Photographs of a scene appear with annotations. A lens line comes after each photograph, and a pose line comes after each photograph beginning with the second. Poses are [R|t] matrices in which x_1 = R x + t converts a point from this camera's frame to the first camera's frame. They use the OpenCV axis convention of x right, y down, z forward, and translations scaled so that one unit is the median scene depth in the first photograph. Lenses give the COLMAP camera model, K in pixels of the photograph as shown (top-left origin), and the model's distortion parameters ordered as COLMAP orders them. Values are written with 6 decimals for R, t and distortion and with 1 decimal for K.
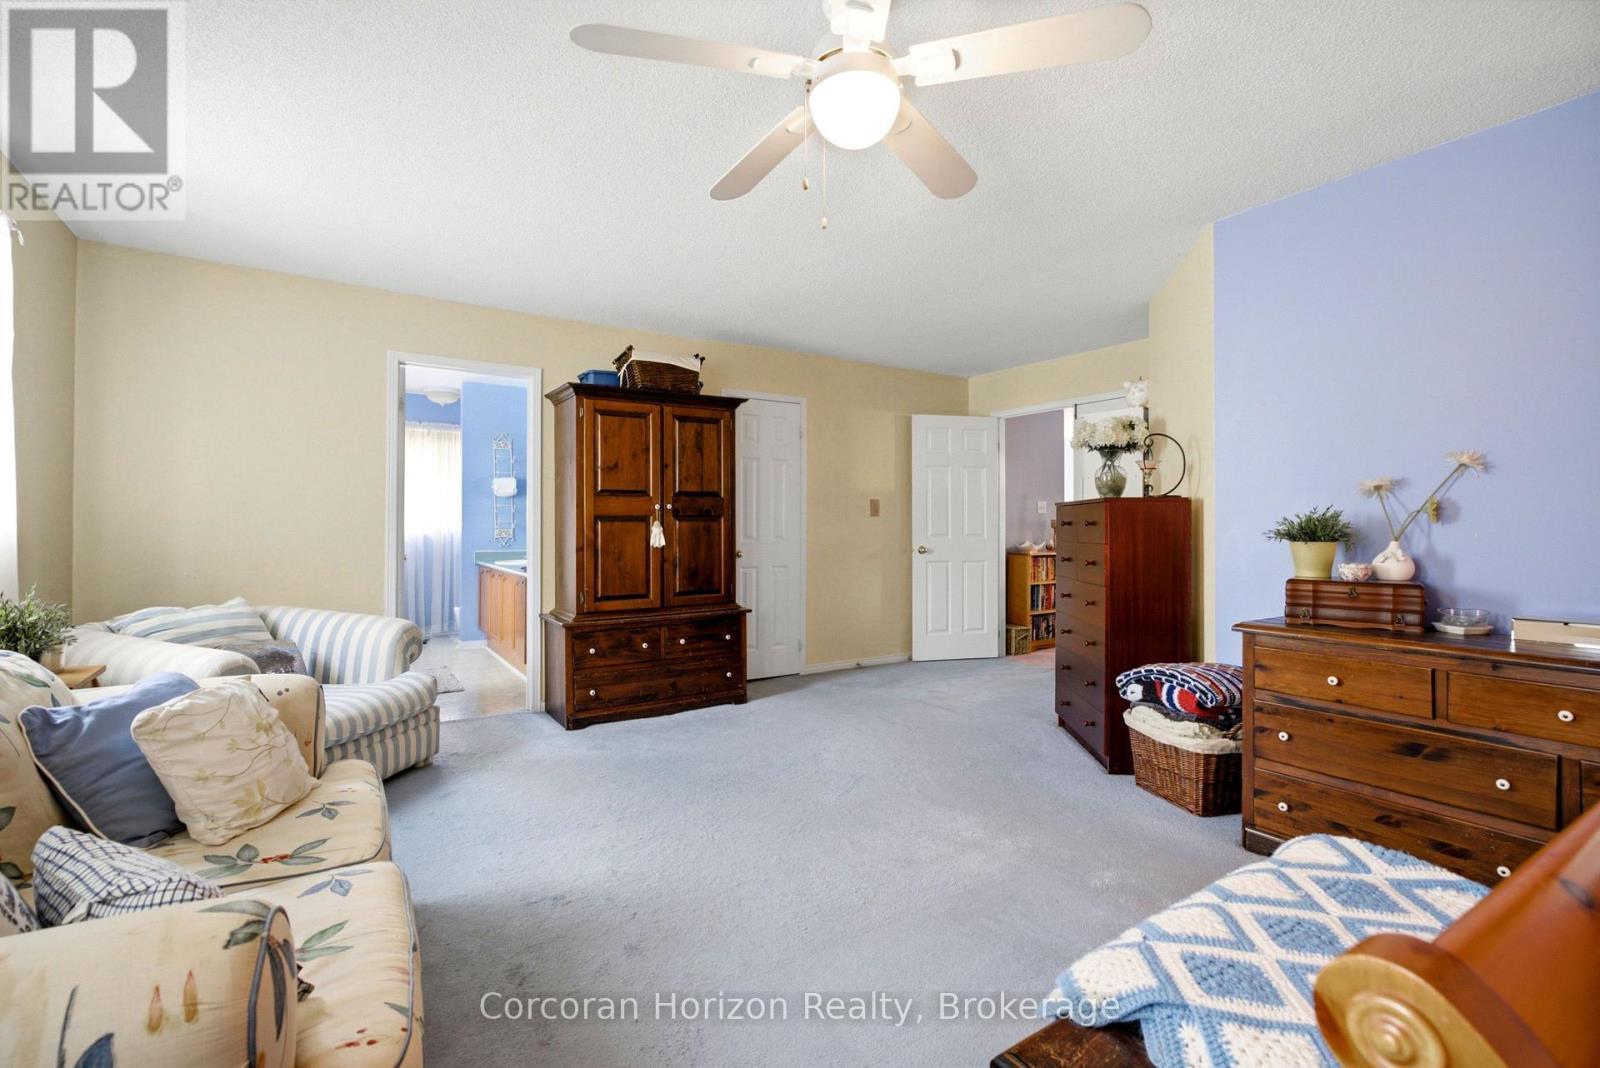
lens RADIAL K [[731.4, 0, 803.2], [0, 731.4, 529.8], [0, 0, 1]] dist [-0.003359, 0.000229]
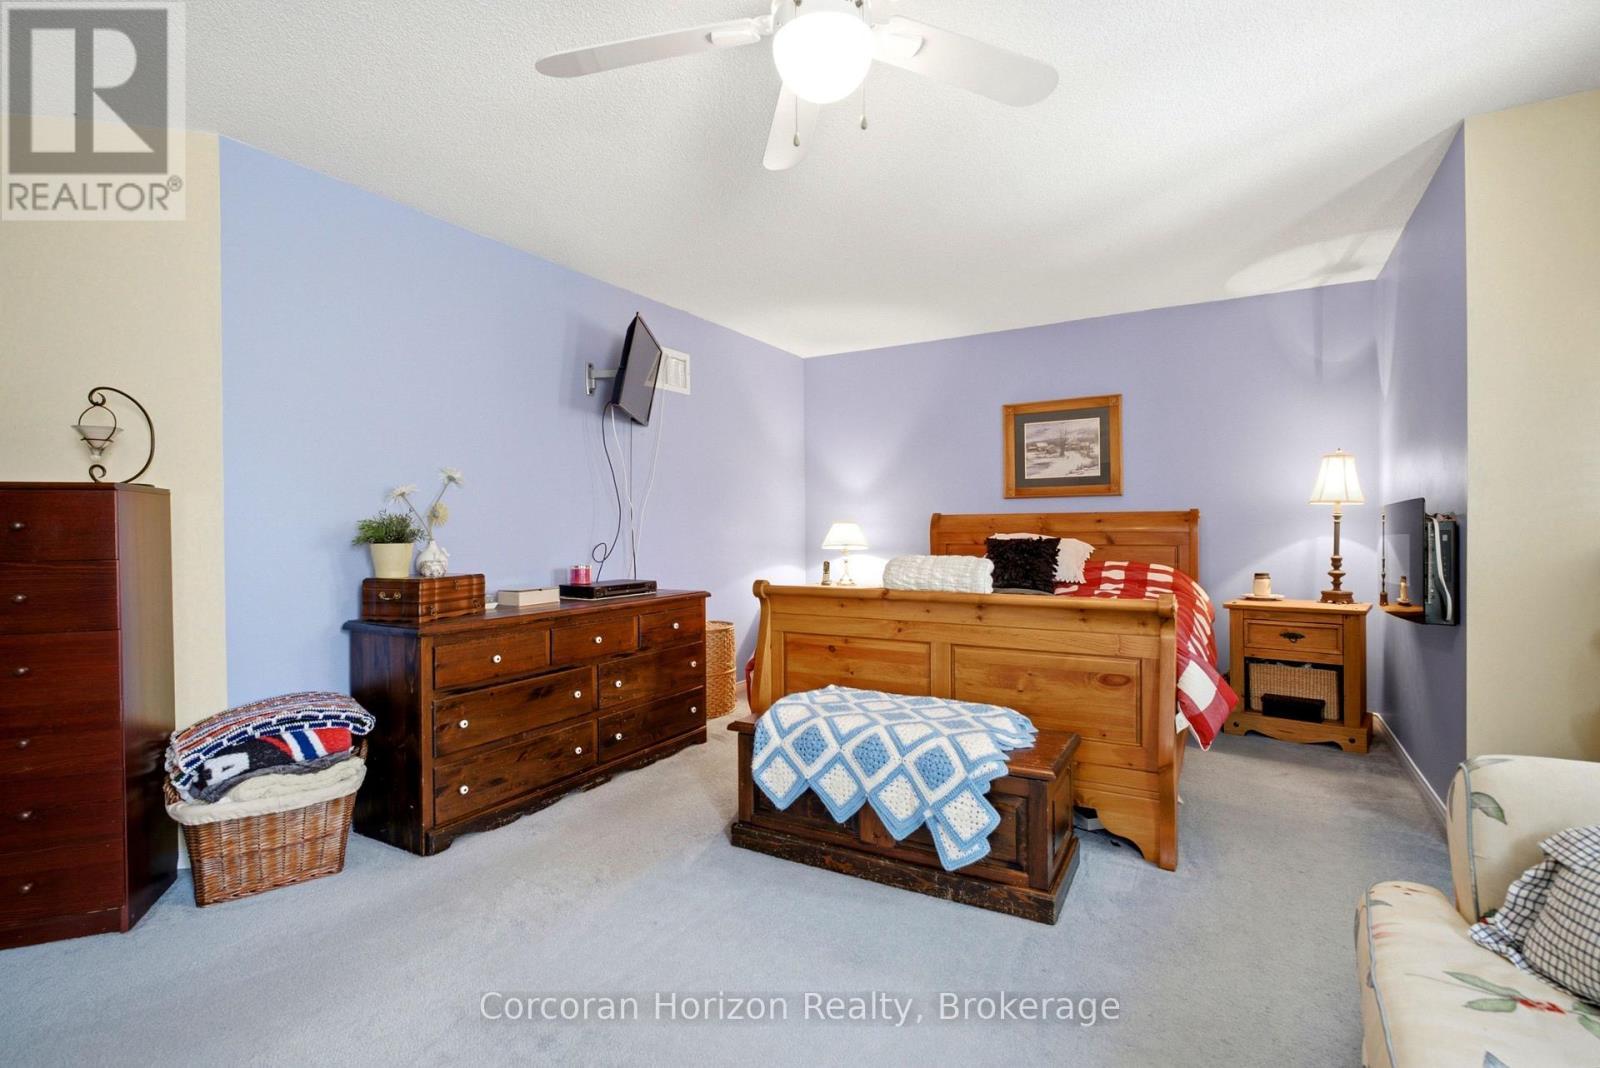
lens RADIAL K [[731.4, 0, 802.2], [0, 731.4, 527.3], [0, 0, 1]] dist [-0.003359, 0.000229]
pose [[-0.453825, 0.001501, 0.891090, -0.461639], [0.009167, 0.999954, 0.002984, -0.002758], [-0.891044, 0.009523, -0.453817, 0.932089]]
